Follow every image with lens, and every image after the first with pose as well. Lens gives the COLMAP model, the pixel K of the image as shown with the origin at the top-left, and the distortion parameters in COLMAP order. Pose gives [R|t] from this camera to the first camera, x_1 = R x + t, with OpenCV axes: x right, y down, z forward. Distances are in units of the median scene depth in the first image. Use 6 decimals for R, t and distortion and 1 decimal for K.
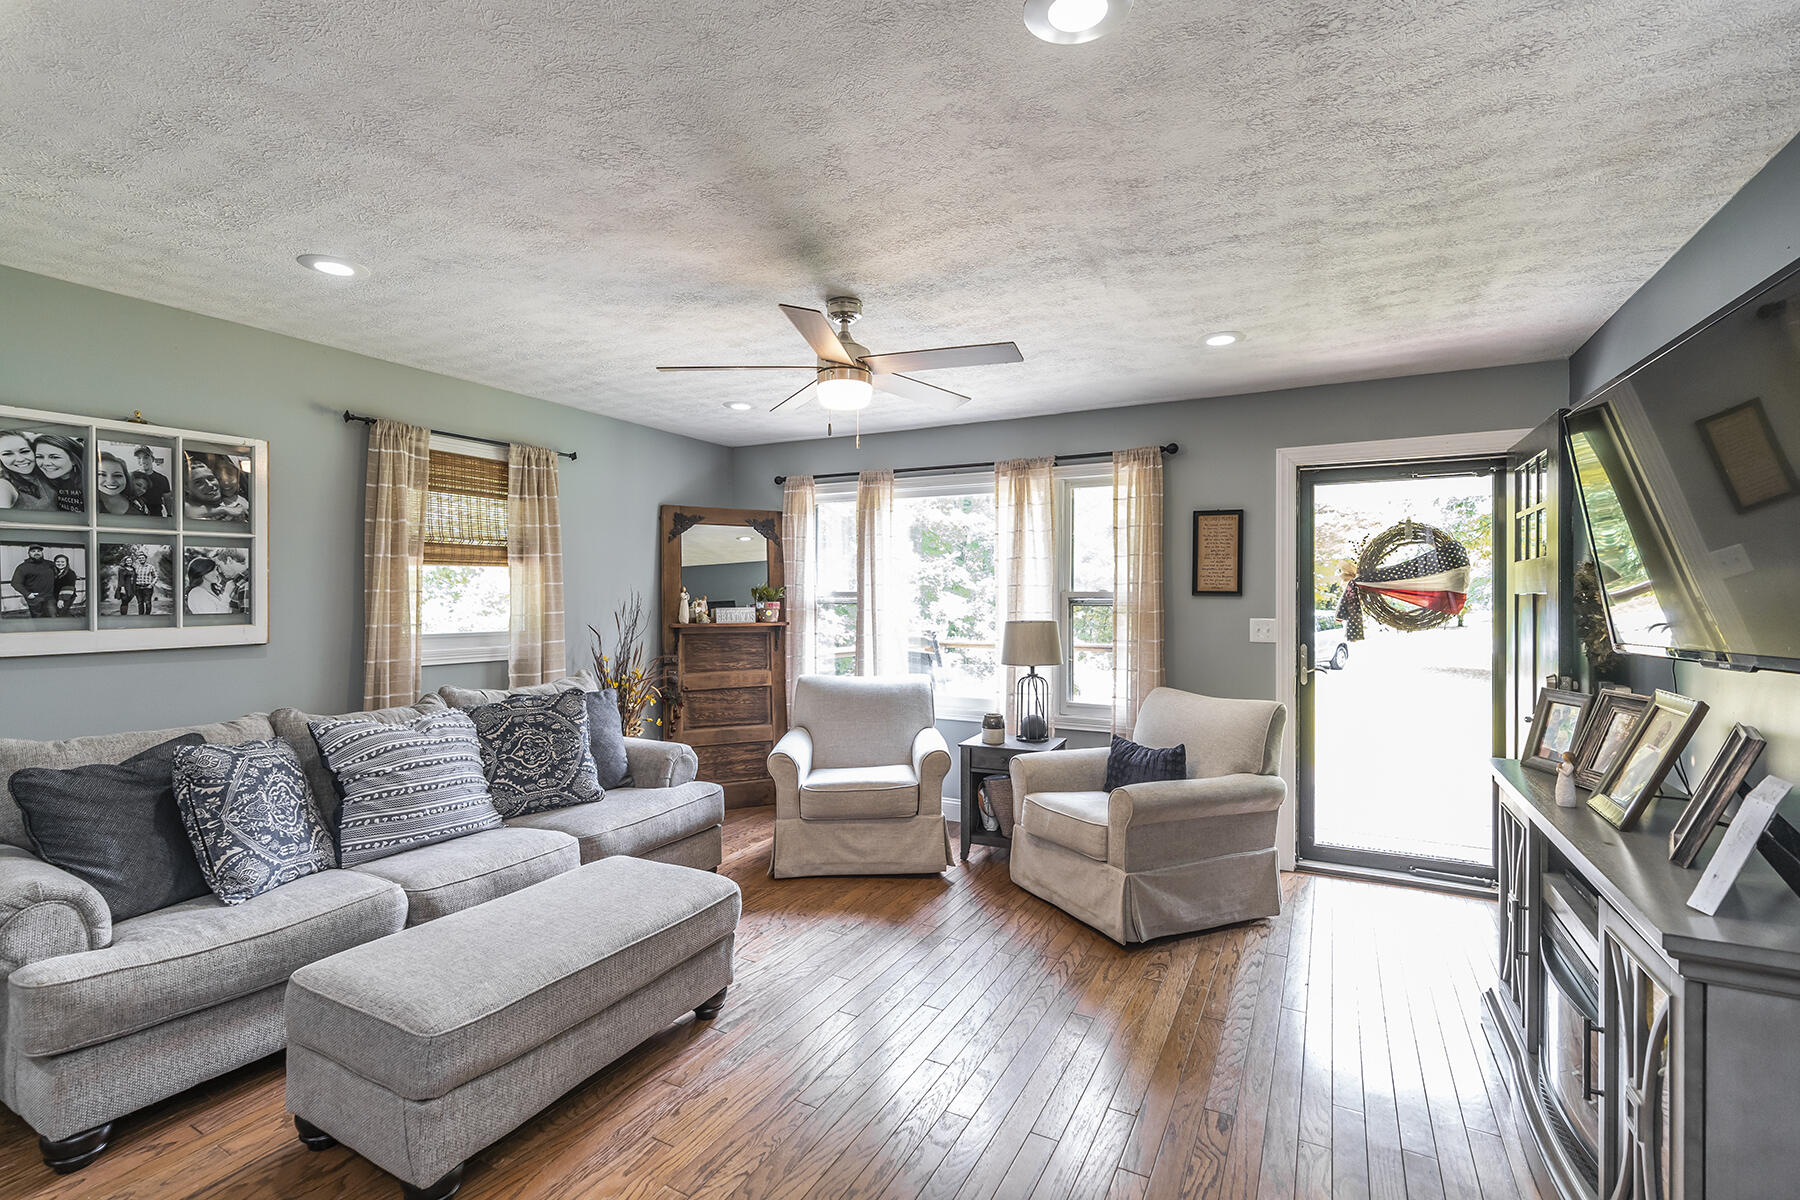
lens RADIAL K [[813.4, 0, 904.2], [0, 813.4, 601.7], [0, 0, 1]] dist [-0.001726, 0.000076]
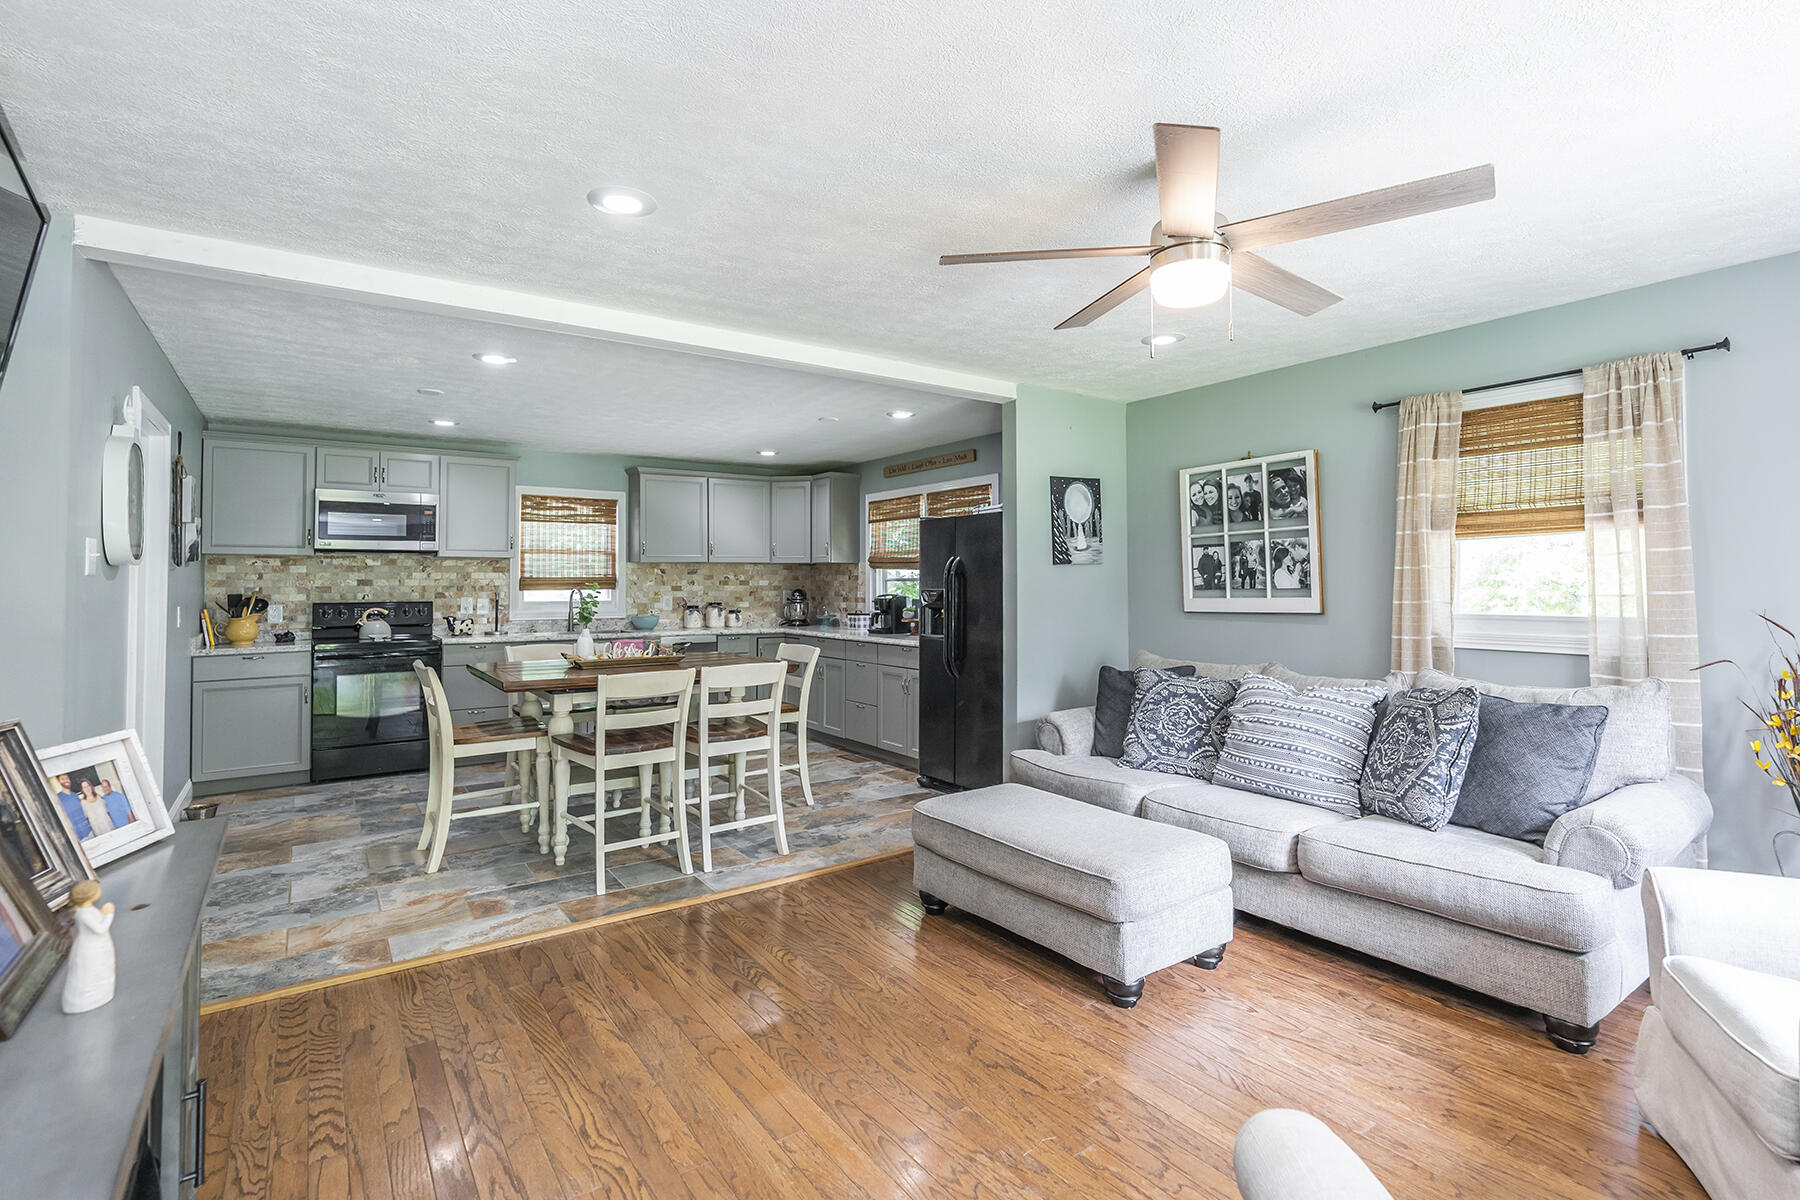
lens RADIAL K [[813.4, 0, 903.7], [0, 813.4, 590.3], [0, 0, 1]] dist [-0.001726, 0.000076]
pose [[-0.432623, 0.003020, -0.901570, 0.643499], [-0.001897, 0.999989, 0.004260, 0.013954], [0.901573, 0.003553, -0.432612, 1.037639]]
